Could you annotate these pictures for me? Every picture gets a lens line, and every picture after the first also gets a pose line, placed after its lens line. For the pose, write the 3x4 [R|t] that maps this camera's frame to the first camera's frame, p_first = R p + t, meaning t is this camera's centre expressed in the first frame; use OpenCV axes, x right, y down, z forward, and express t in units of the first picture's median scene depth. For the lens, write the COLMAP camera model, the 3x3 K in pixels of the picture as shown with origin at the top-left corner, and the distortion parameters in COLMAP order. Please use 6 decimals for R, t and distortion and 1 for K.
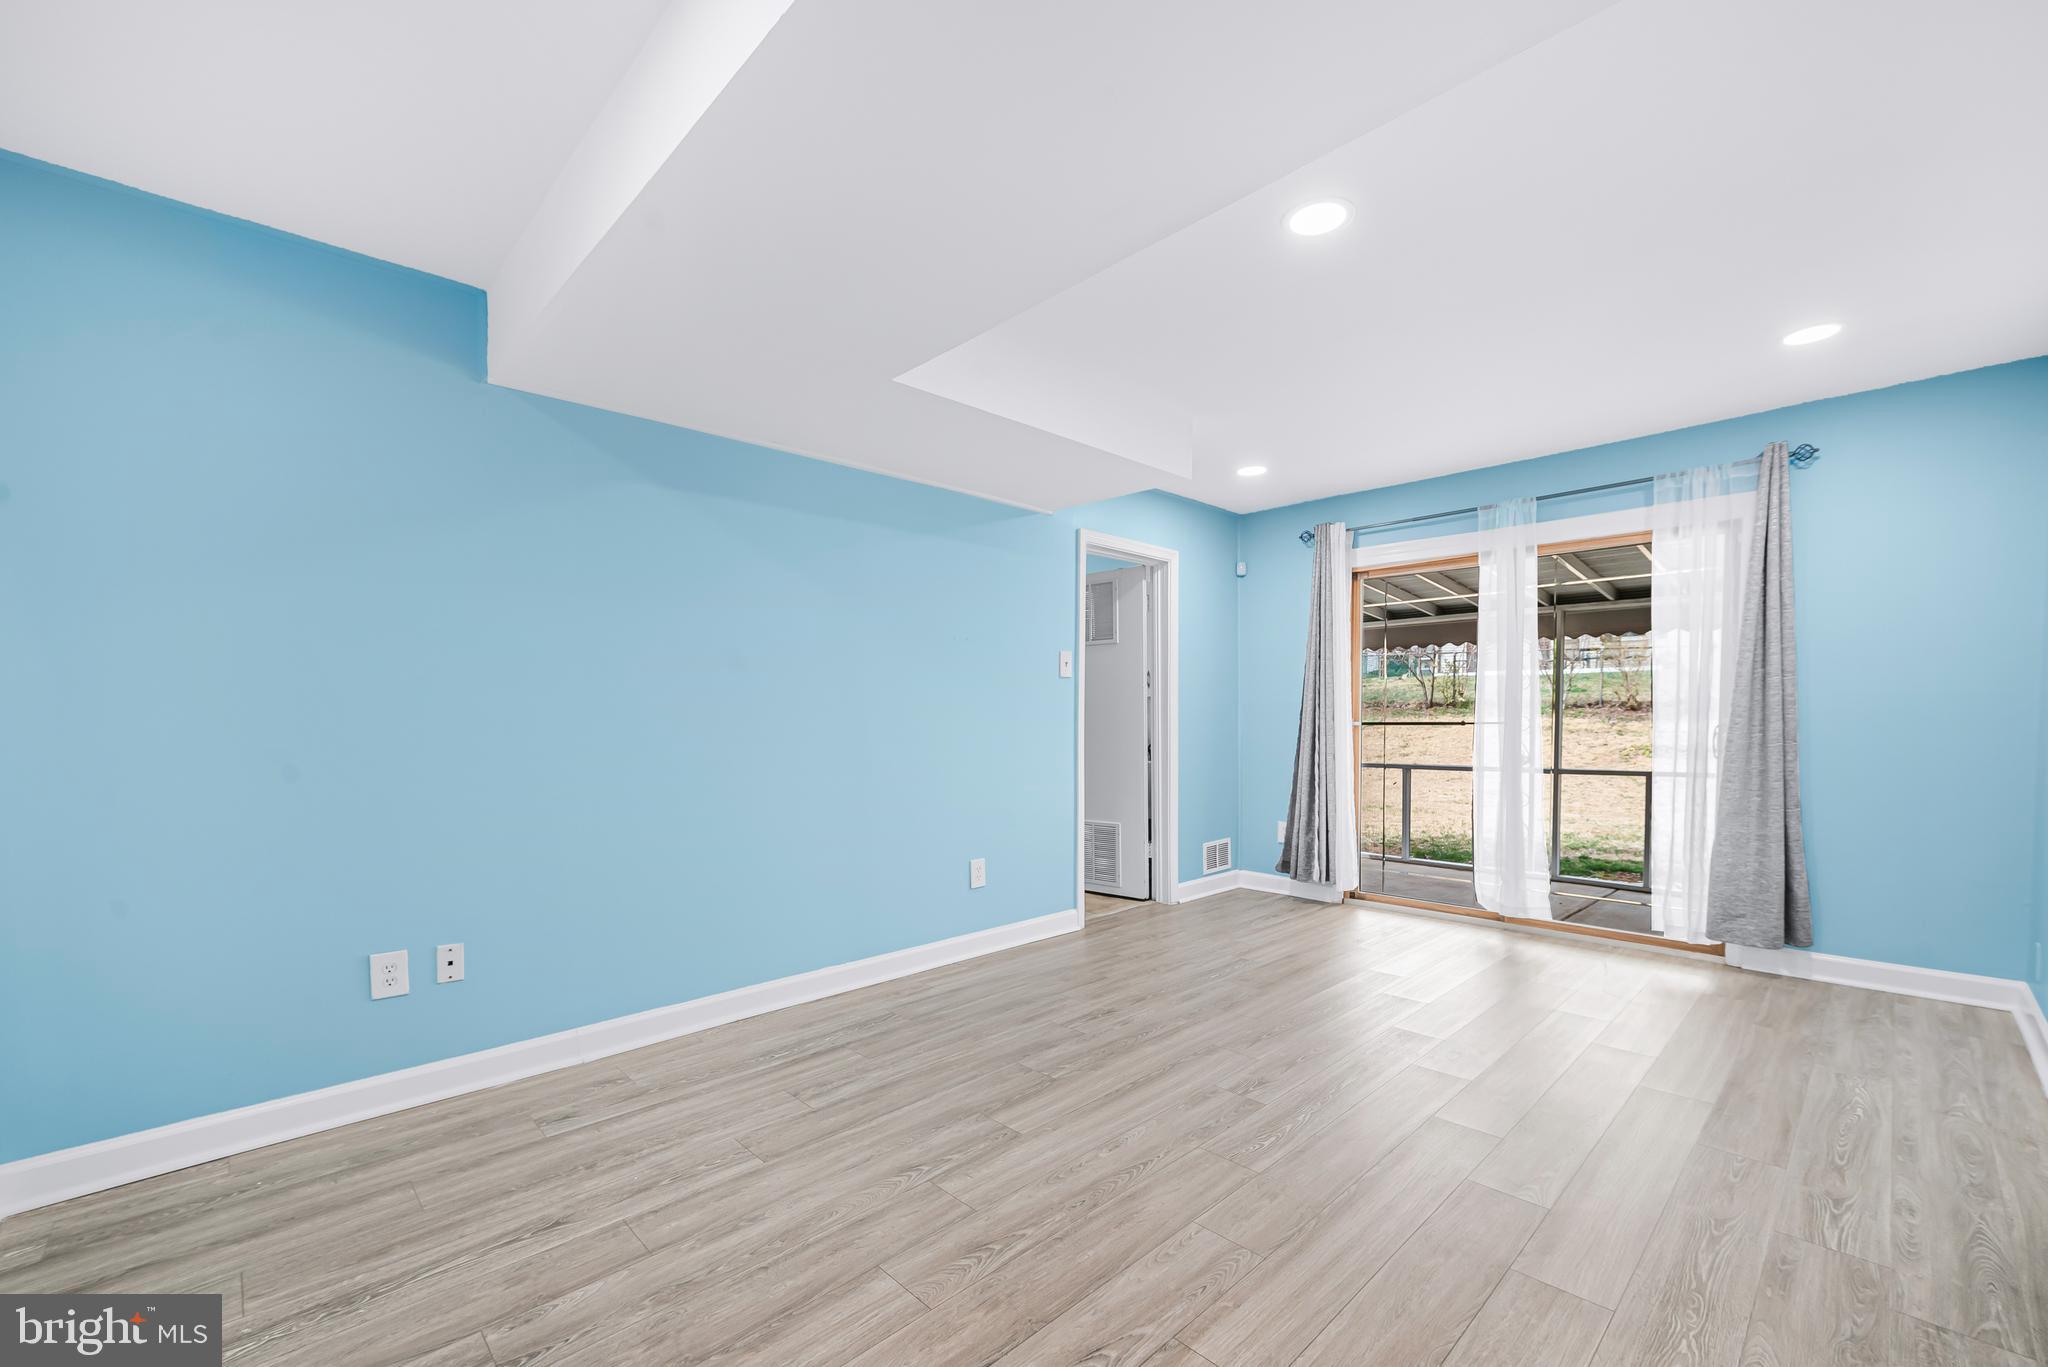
lens RADIAL K [[842.0, 0, 1018.5], [0, 842.0, 754.3], [0, 0, 1]] dist [-0.002708, -0.000385]
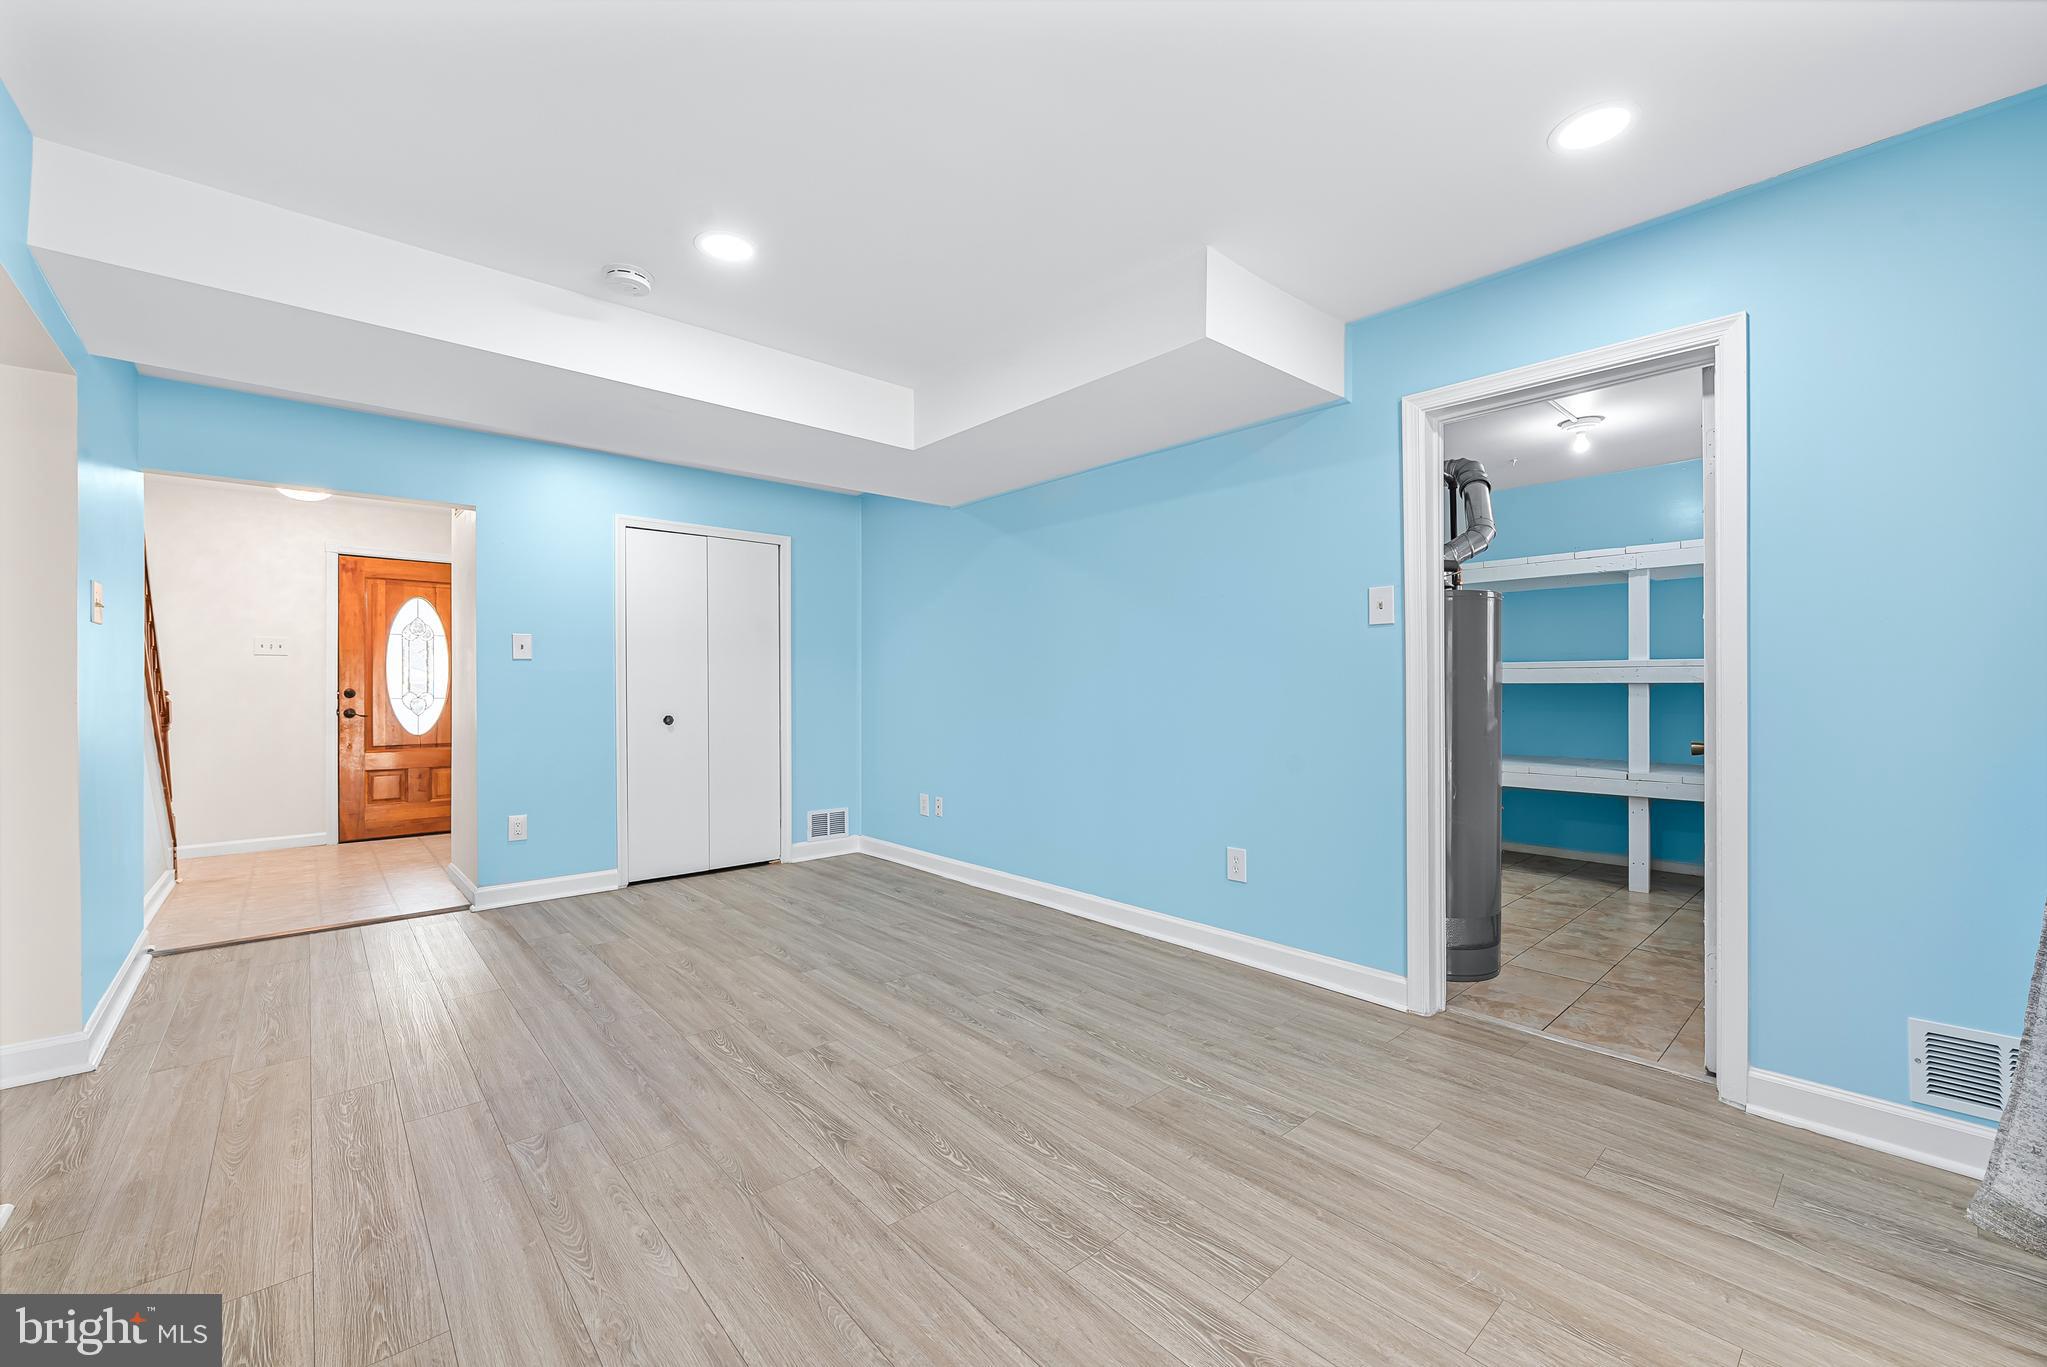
lens RADIAL K [[821.4, 0, 1027.2], [0, 821.4, 683.5], [0, 0, 1]] dist [-0.005300, -0.000398]
pose [[-0.038289, 0.005075, -0.999254, 1.113436], [-0.040757, 0.999147, 0.006637, -0.055525], [0.998435, 0.040981, -0.038049, 1.134872]]
